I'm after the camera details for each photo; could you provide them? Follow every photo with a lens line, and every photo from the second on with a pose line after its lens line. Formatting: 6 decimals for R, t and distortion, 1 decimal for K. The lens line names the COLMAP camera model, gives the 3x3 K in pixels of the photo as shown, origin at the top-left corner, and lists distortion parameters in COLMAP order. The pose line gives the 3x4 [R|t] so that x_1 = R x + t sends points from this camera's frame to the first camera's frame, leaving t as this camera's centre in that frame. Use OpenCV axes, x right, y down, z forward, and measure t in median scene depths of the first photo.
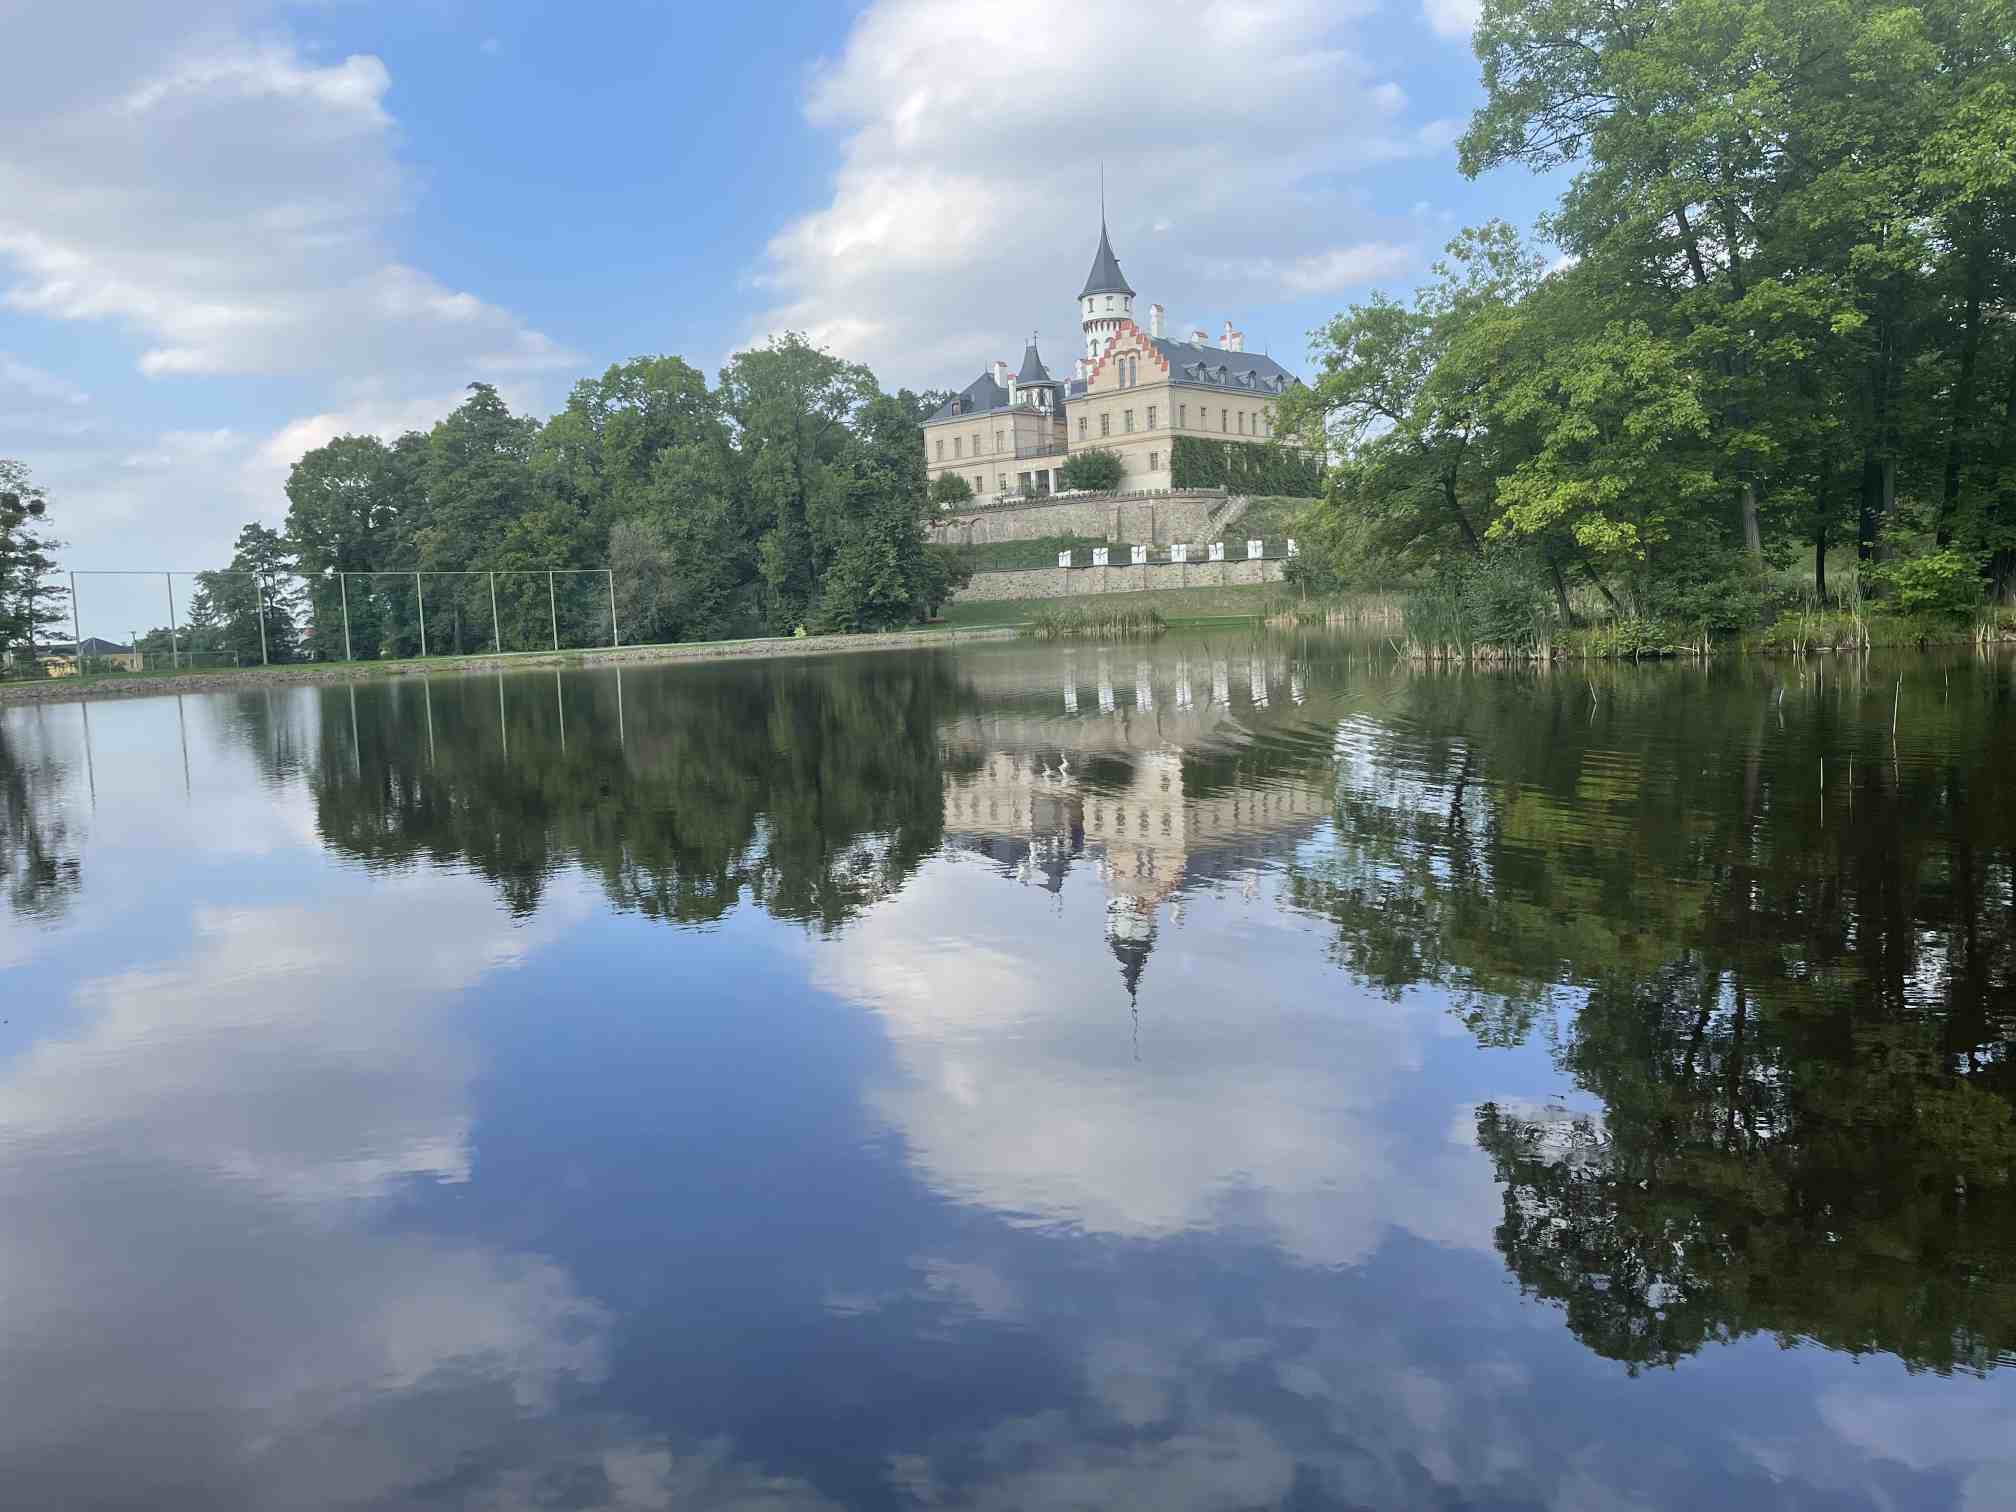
lens RADIAL K [[1534.0, 0, 1003.8], [0, 1534.0, 743.0], [0, 0, 1]] dist [0.112774, -0.154235]
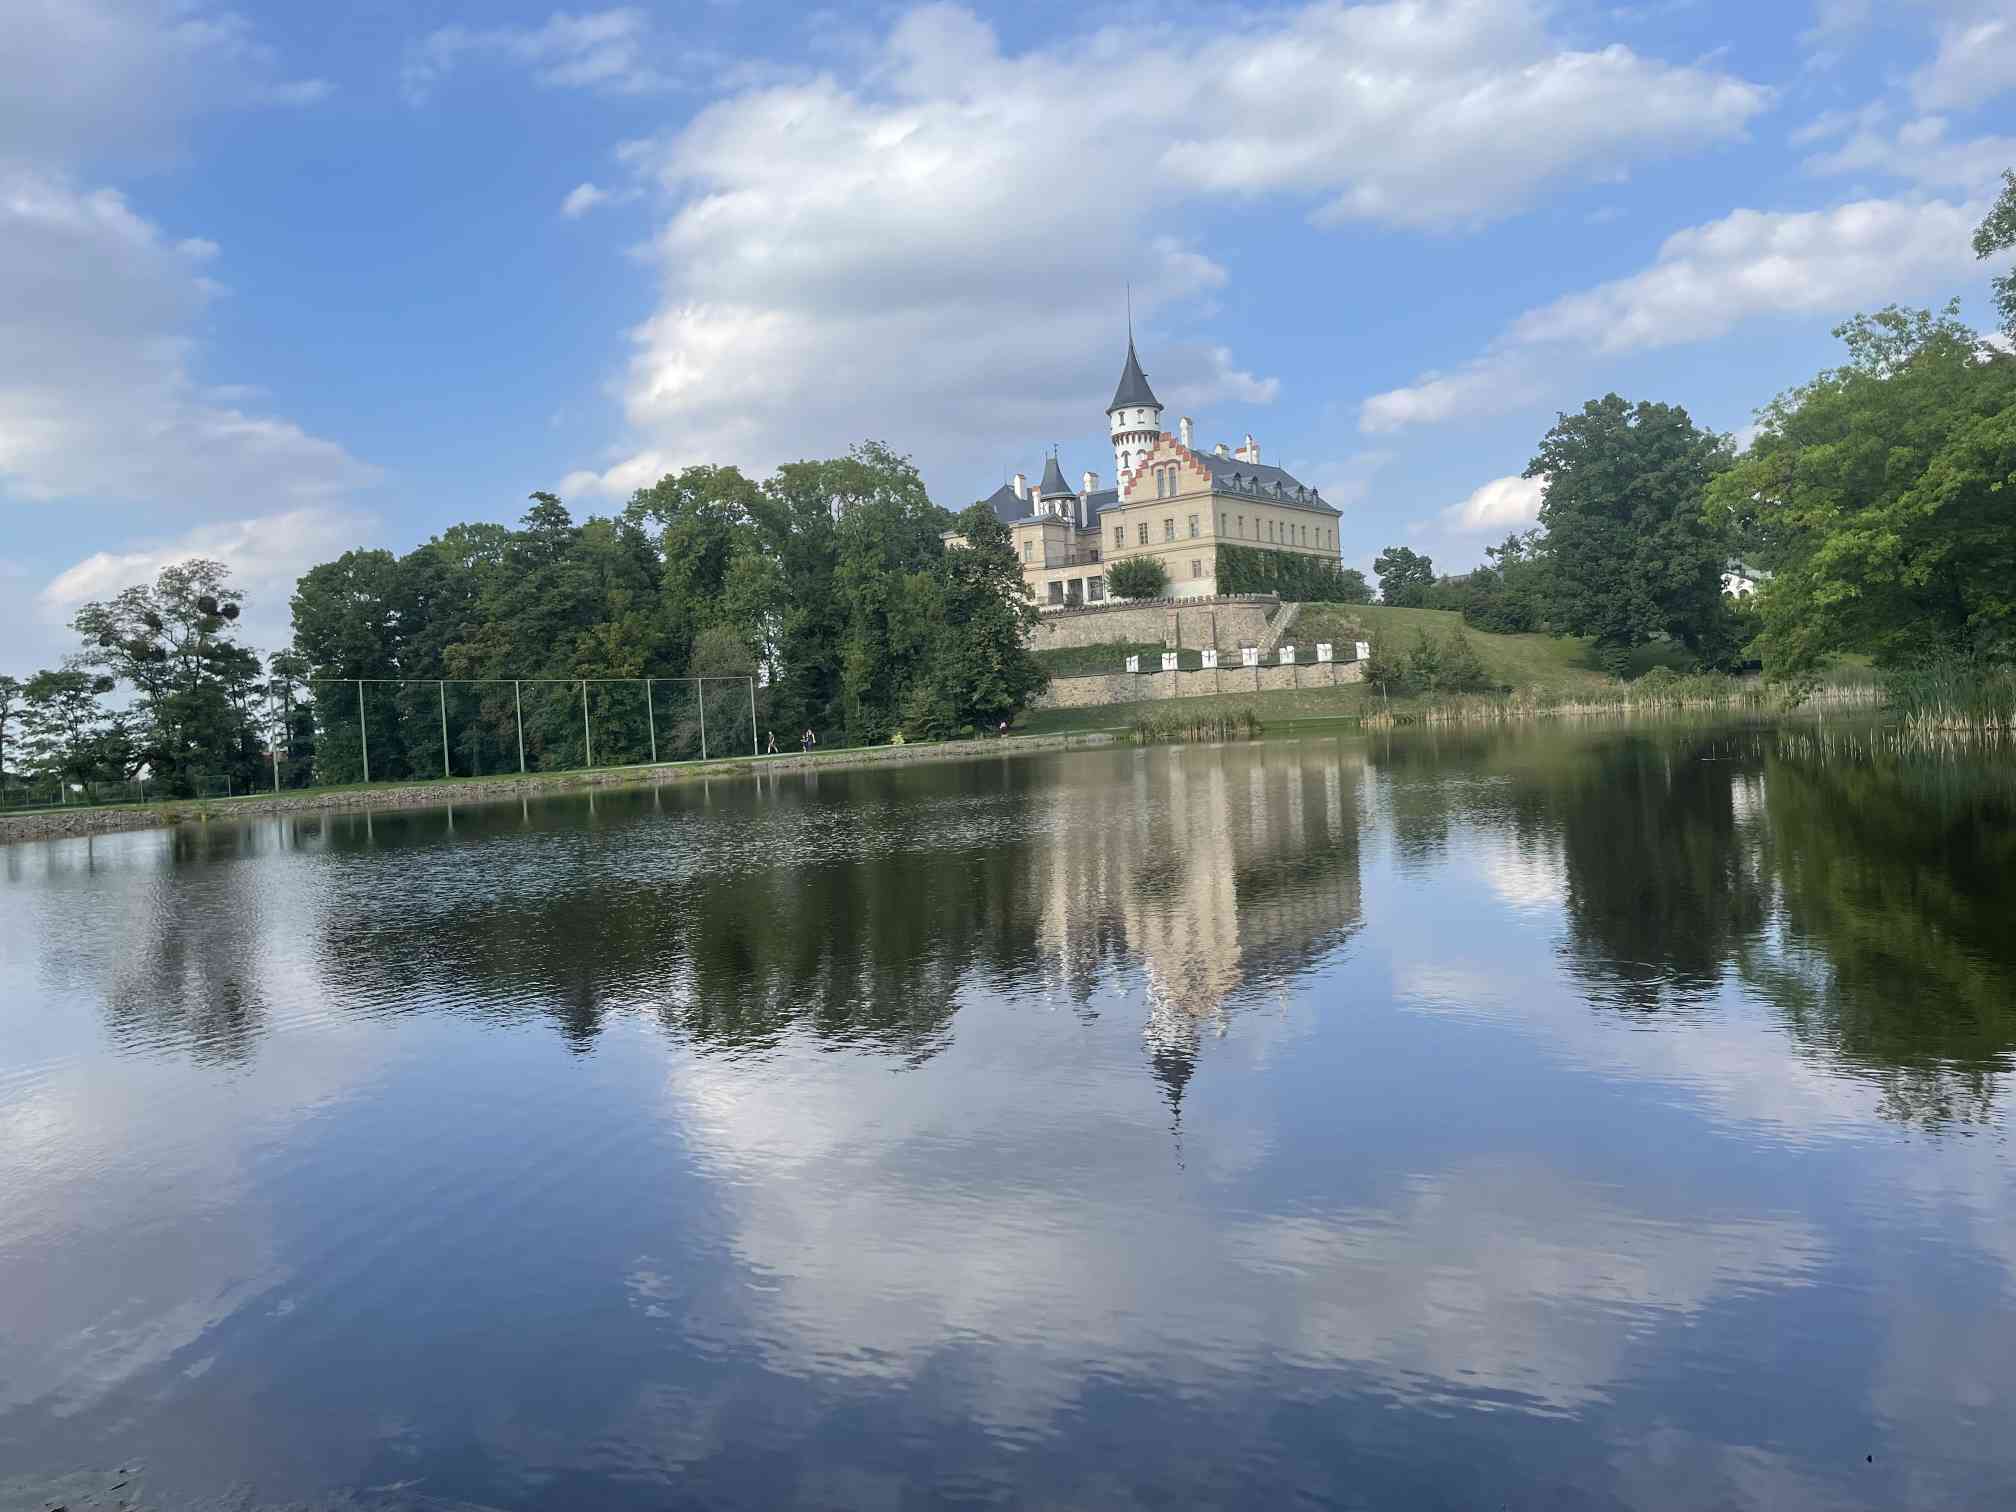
lens RADIAL K [[1534.0, 0, 1003.8], [0, 1534.0, 743.0], [0, 0, 1]] dist [0.112774, -0.154235]
pose [[0.995538, -0.016235, 0.092955, -0.124121], [0.023351, 0.996835, -0.075989, 0.004379], [-0.091427, 0.077820, 0.992766, 0.020740]]
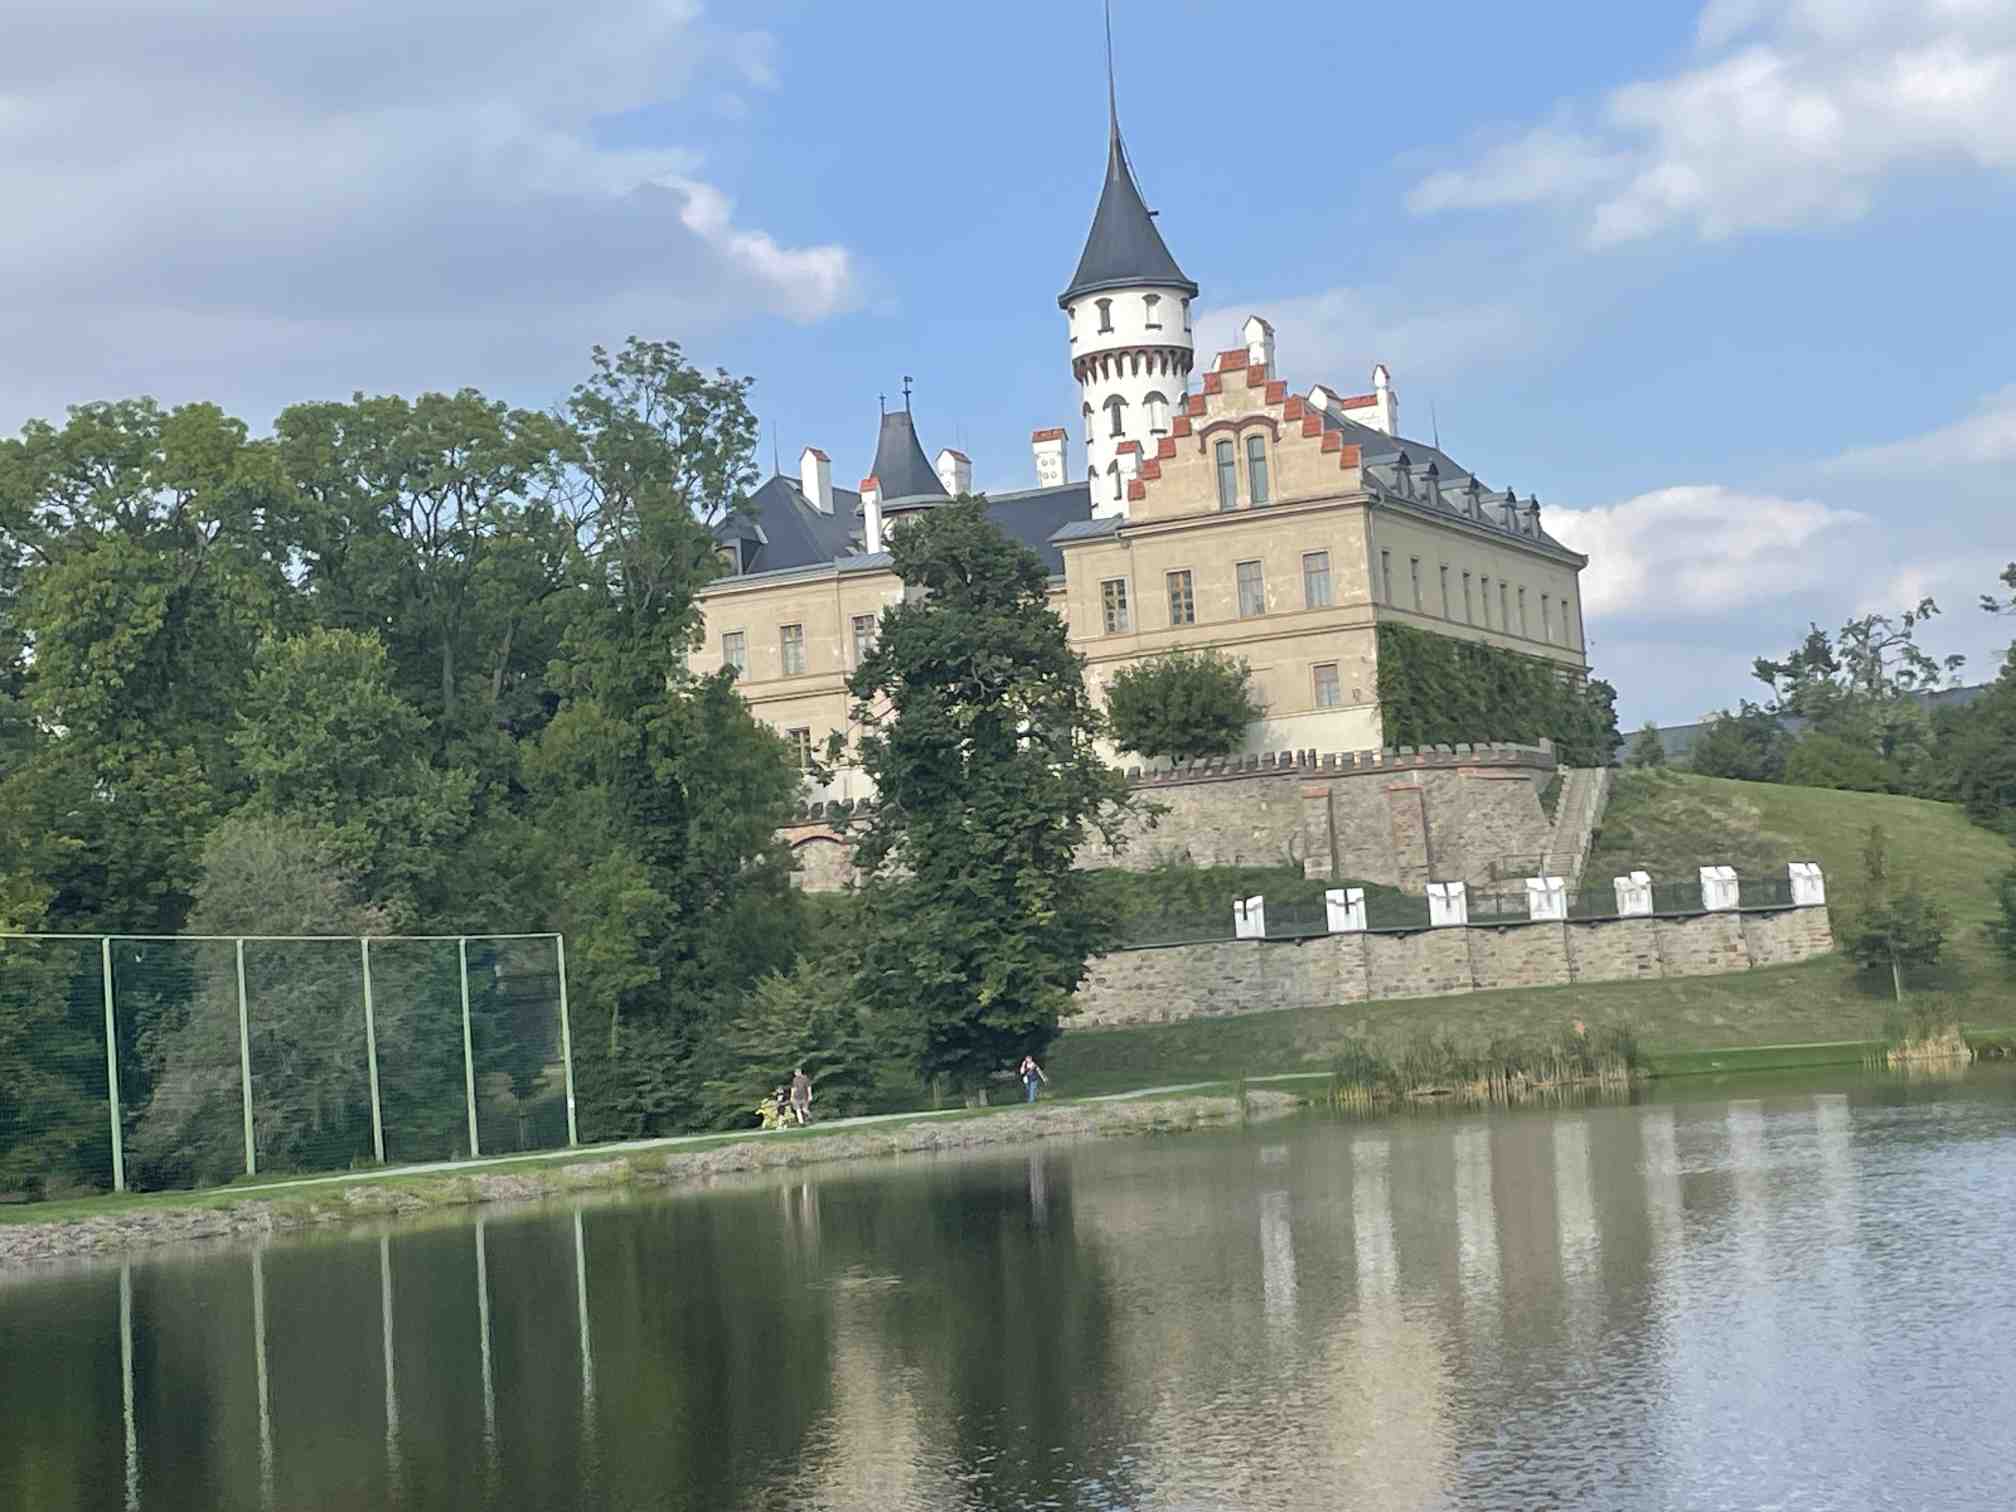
lens RADIAL K [[3853.2, 0, 939.8], [0, 3853.2, 718.6], [0, 0, 1]] dist [0.073356, 0.103747]
pose [[0.962068, 0.000441, 0.272810, -0.275782], [0.051707, 0.981578, -0.183931, 0.006132], [-0.267866, 0.191061, 0.944322, 0.076699]]
